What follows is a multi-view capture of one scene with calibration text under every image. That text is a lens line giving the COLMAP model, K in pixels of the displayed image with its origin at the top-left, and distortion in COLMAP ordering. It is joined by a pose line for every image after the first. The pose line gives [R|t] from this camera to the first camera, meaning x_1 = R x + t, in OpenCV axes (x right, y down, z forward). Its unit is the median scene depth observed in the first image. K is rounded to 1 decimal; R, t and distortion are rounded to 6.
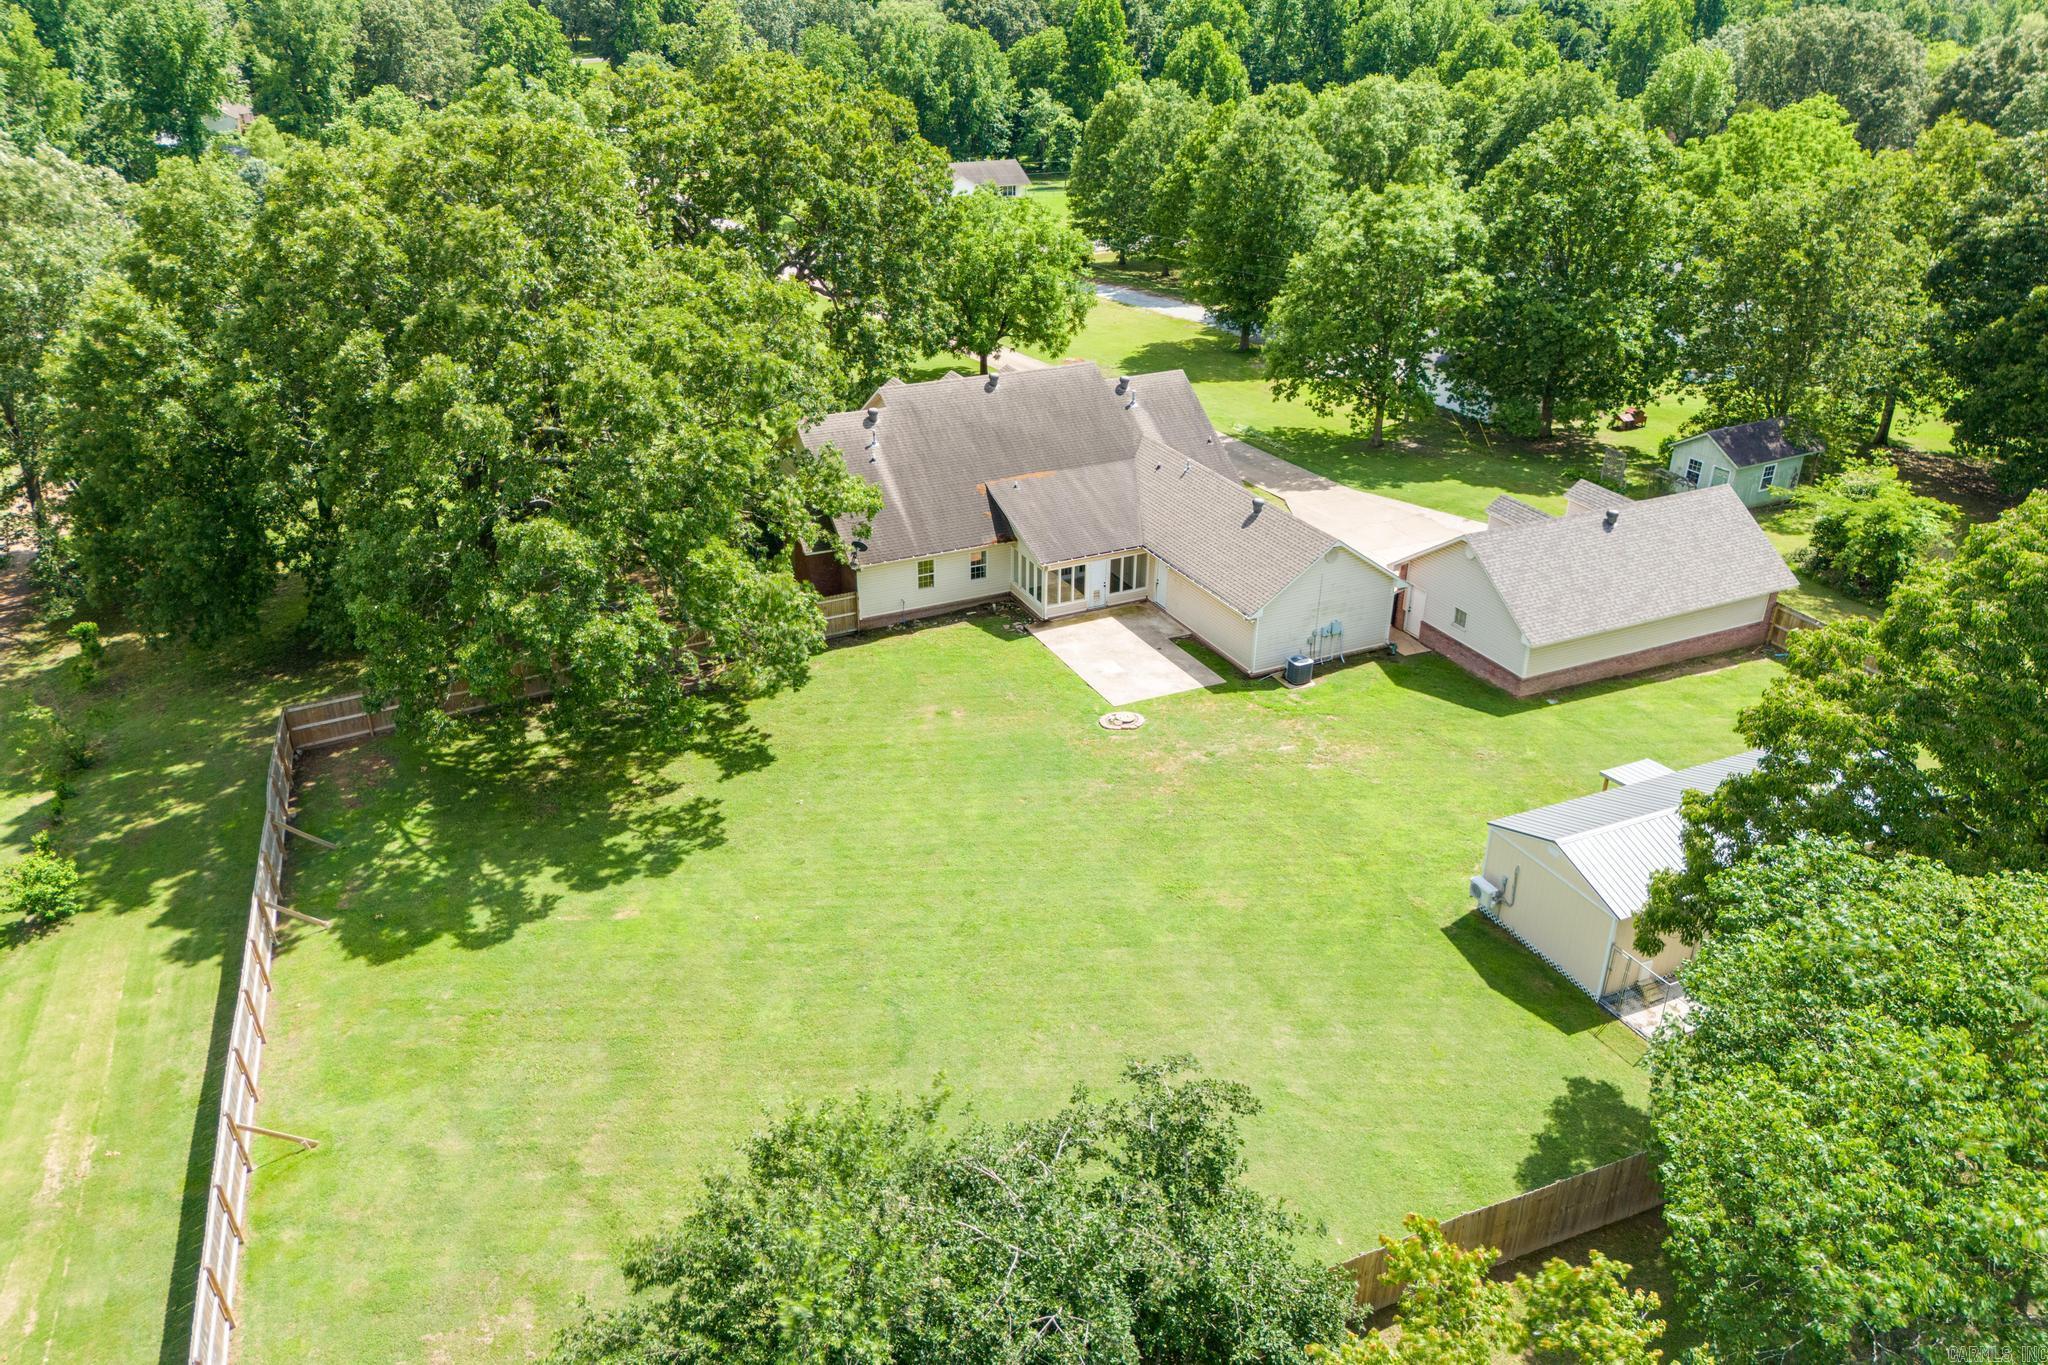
lens RADIAL K [[1522.2, 0, 1021.9], [0, 1522.2, 685.4], [0, 0, 1]] dist [0.071532, -0.077239]
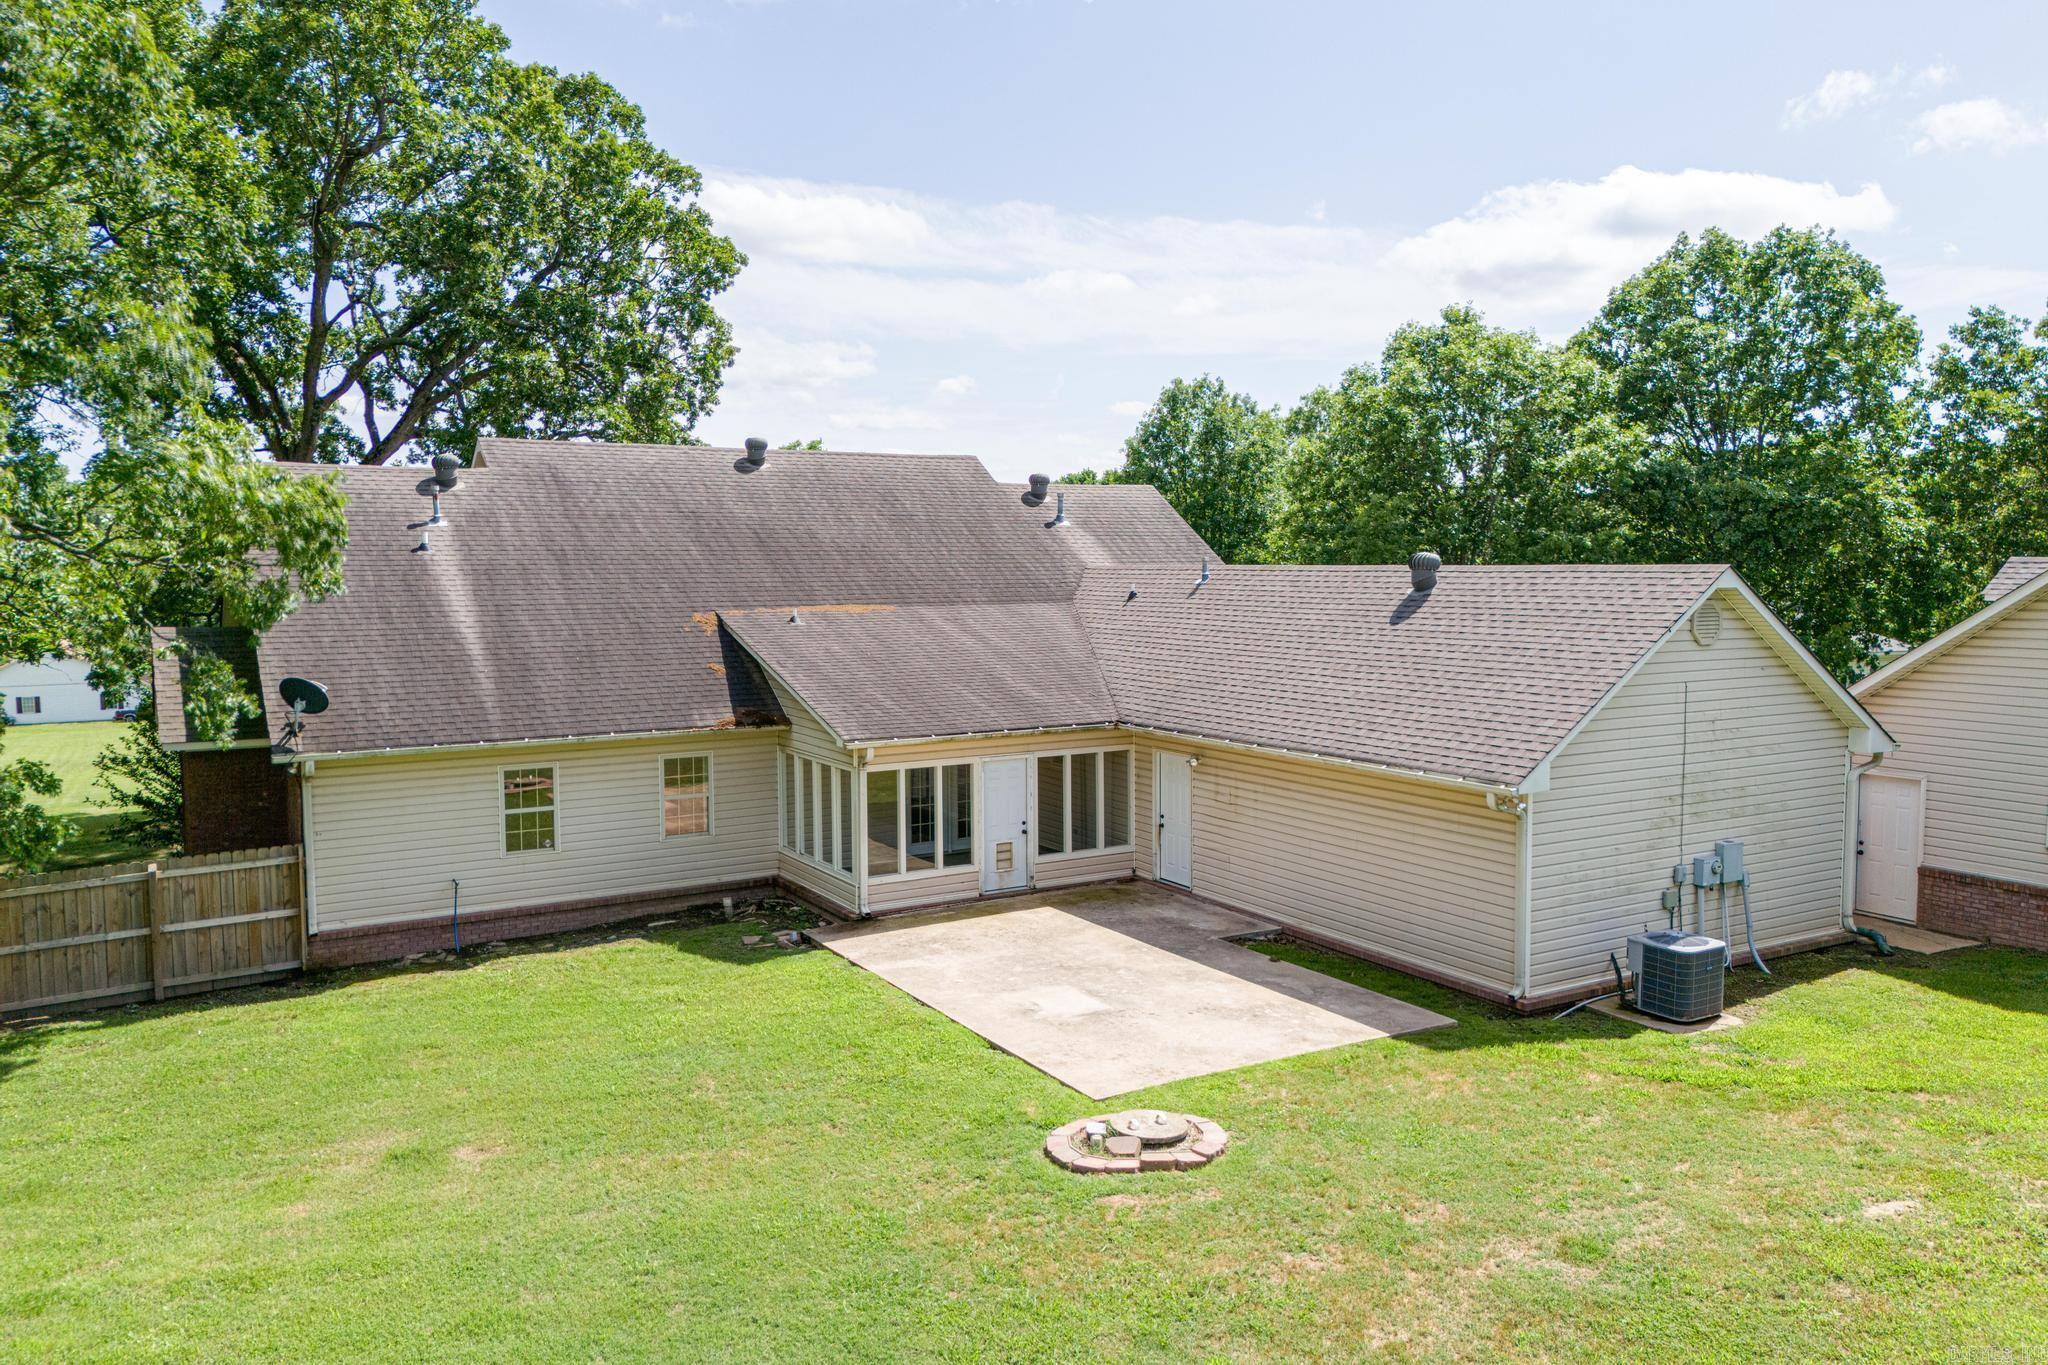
lens RADIAL K [[1522.2, 0, 1018.6], [0, 1522.2, 675.4], [0, 0, 1]] dist [0.071532, -0.077239]
pose [[0.996833, -0.023894, 0.075847, 0.025754], [0.050366, 0.927798, -0.369668, 0.038411], [-0.061538, 0.372318, 0.926063, 0.650343]]
